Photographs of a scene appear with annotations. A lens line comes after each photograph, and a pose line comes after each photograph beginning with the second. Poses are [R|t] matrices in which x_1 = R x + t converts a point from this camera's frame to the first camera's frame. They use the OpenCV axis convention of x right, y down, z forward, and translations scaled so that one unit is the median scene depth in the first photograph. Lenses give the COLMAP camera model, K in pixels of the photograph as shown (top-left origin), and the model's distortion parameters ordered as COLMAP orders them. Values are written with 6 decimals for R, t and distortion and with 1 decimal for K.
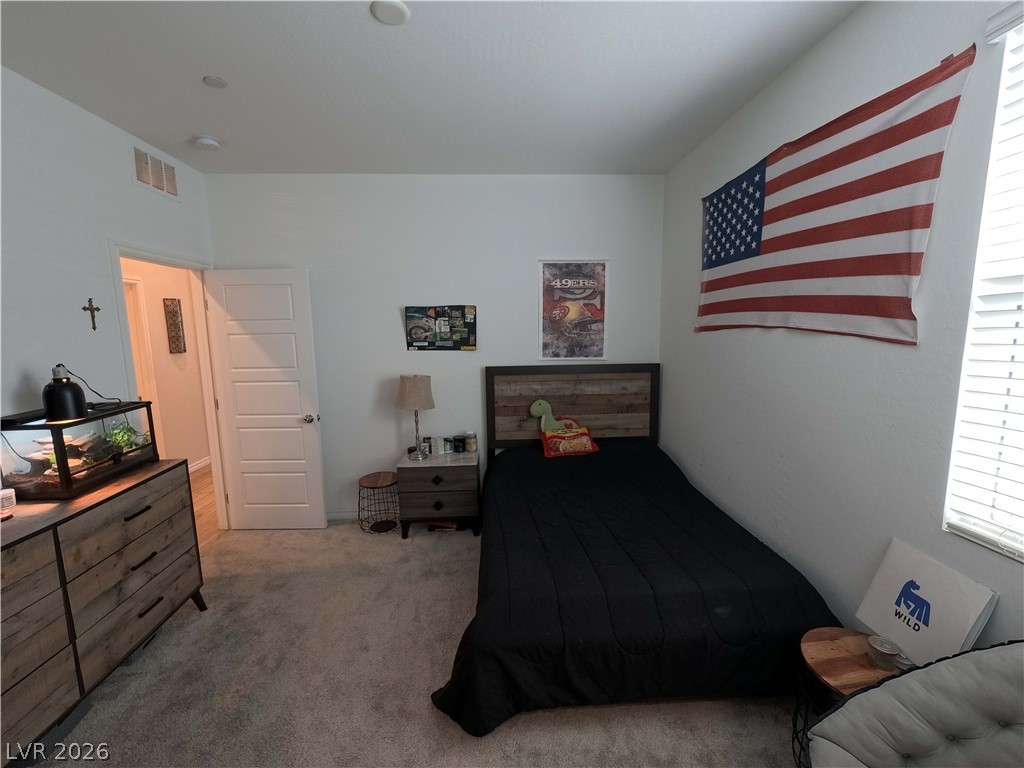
lens RADIAL K [[433.4, 0, 512.7], [0, 433.4, 382.5], [0, 0, 1]] dist [0.002854, 0.000447]
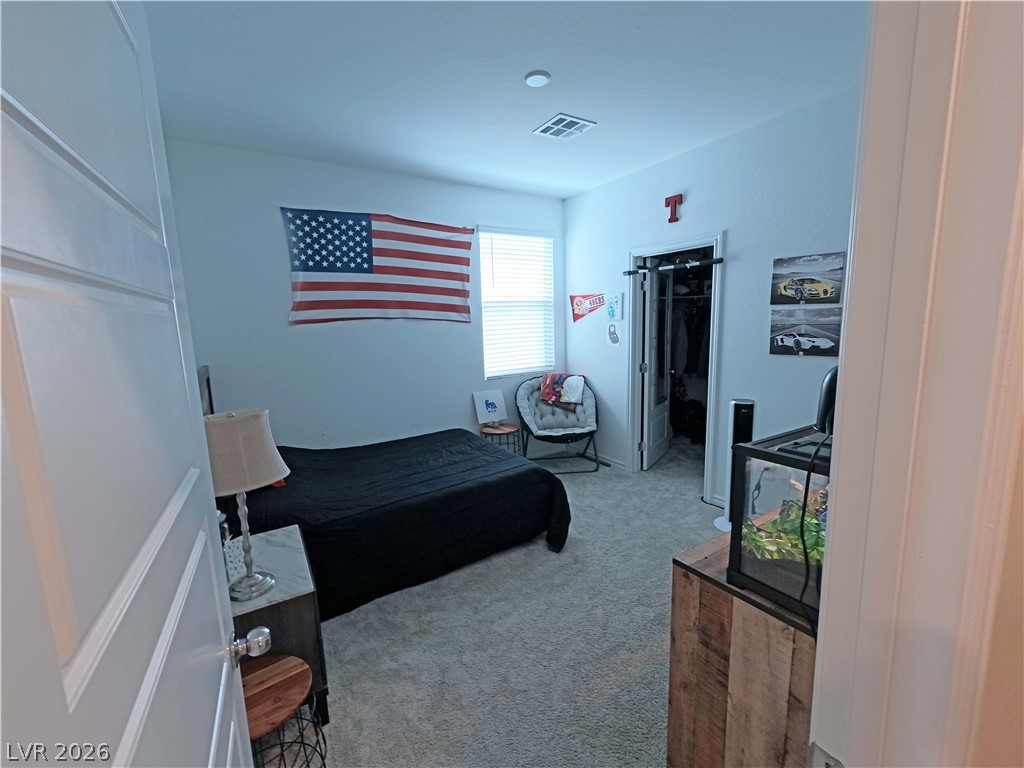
lens RADIAL K [[402.8, 0, 512.1], [0, 402.8, 384.8], [0, 0, 1]] dist [-0.000438, -0.000017]
pose [[-0.473557, -0.103130, 0.874705, -1.045716], [0.155922, 0.967619, 0.198499, -0.113966], [-0.866852, 0.230386, -0.442143, 1.342784]]
